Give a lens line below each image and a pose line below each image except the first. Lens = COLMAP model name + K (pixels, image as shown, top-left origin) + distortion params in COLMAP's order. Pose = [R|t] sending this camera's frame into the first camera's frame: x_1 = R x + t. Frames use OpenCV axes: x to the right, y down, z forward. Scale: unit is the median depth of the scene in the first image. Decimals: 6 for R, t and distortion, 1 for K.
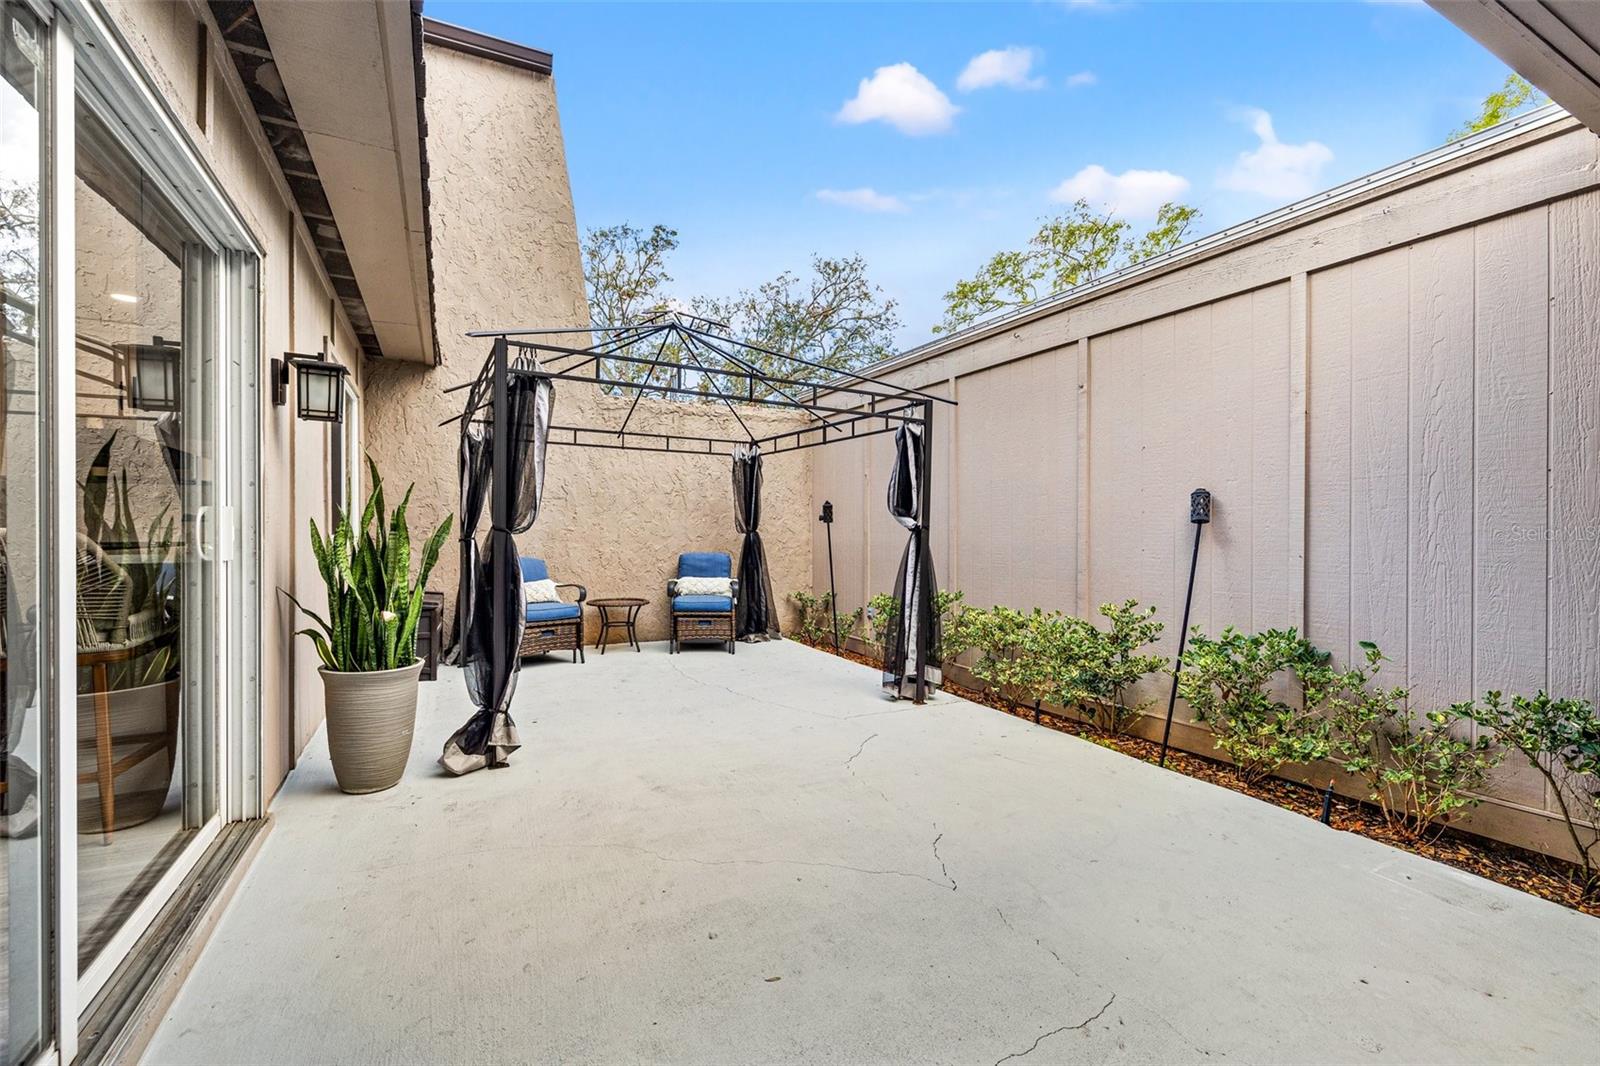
lens RADIAL K [[677.9, 0, 797.4], [0, 677.9, 532.9], [0, 0, 1]] dist [-0.001869, 0.000863]
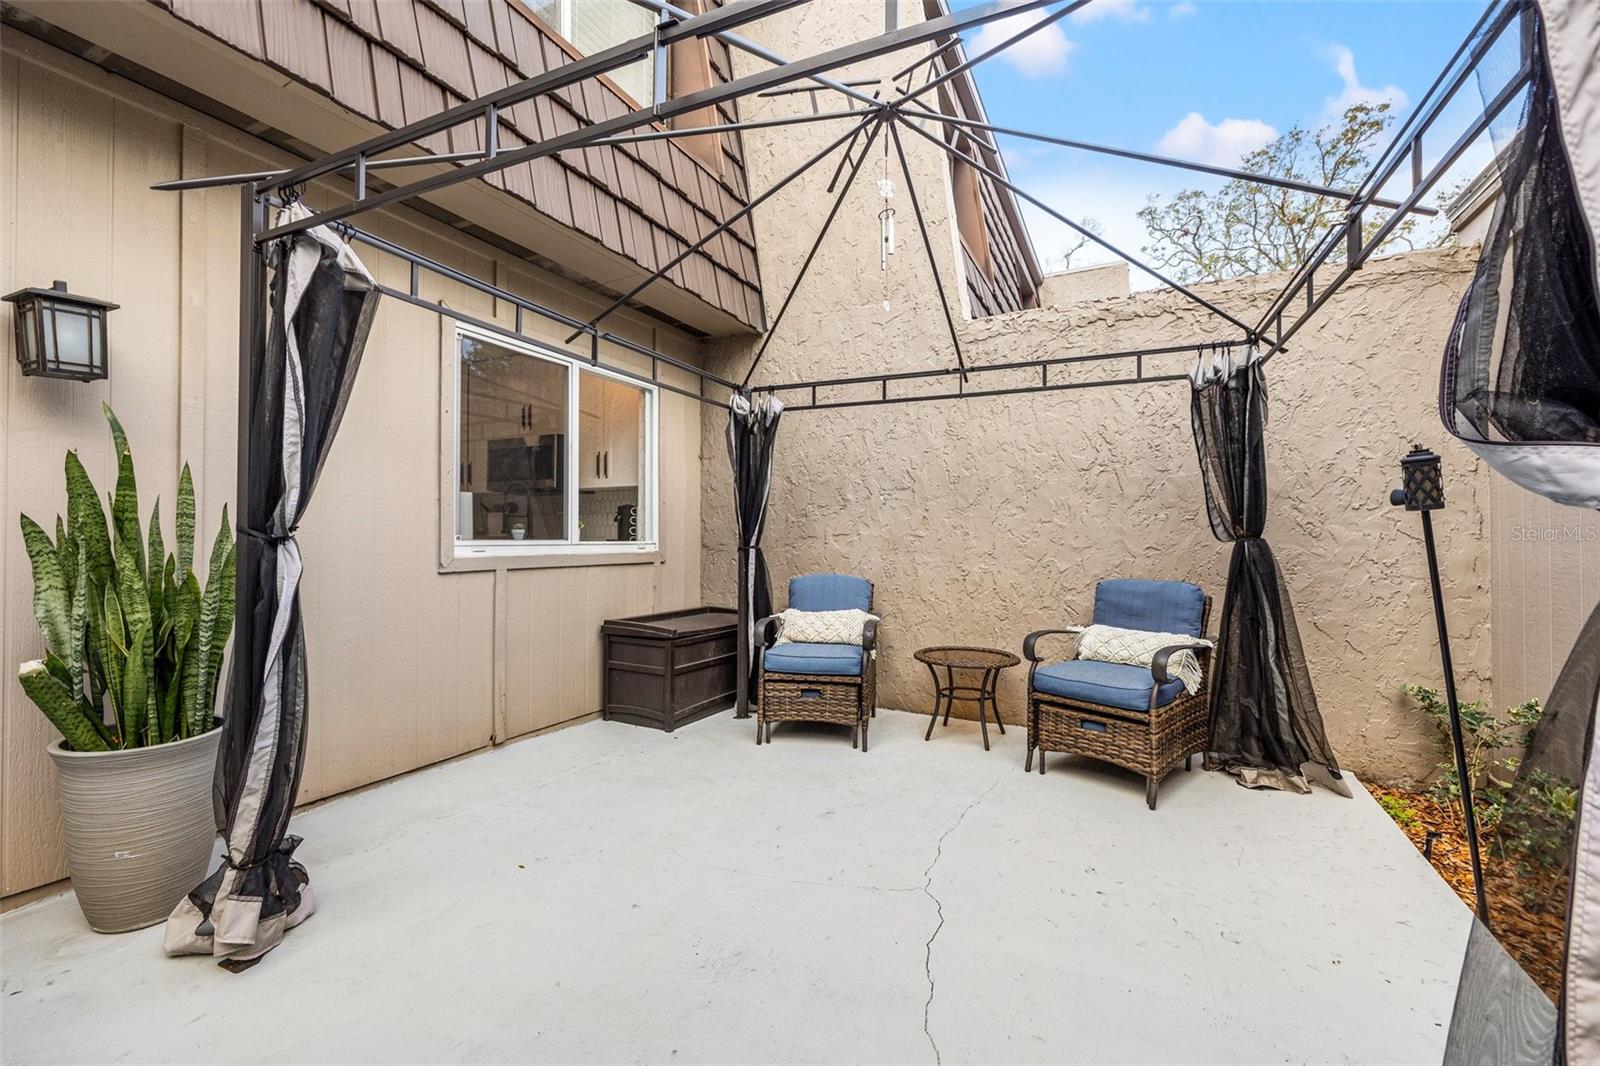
lens RADIAL K [[677.9, 0, 790.9], [0, 677.9, 531.7], [0, 0, 1]] dist [-0.001869, 0.000863]
pose [[0.576882, -0.009536, -0.816772, 0.126032], [-0.004874, 0.999874, -0.015116, 0.002204], [0.816813, 0.012701, 0.576762, 0.499960]]
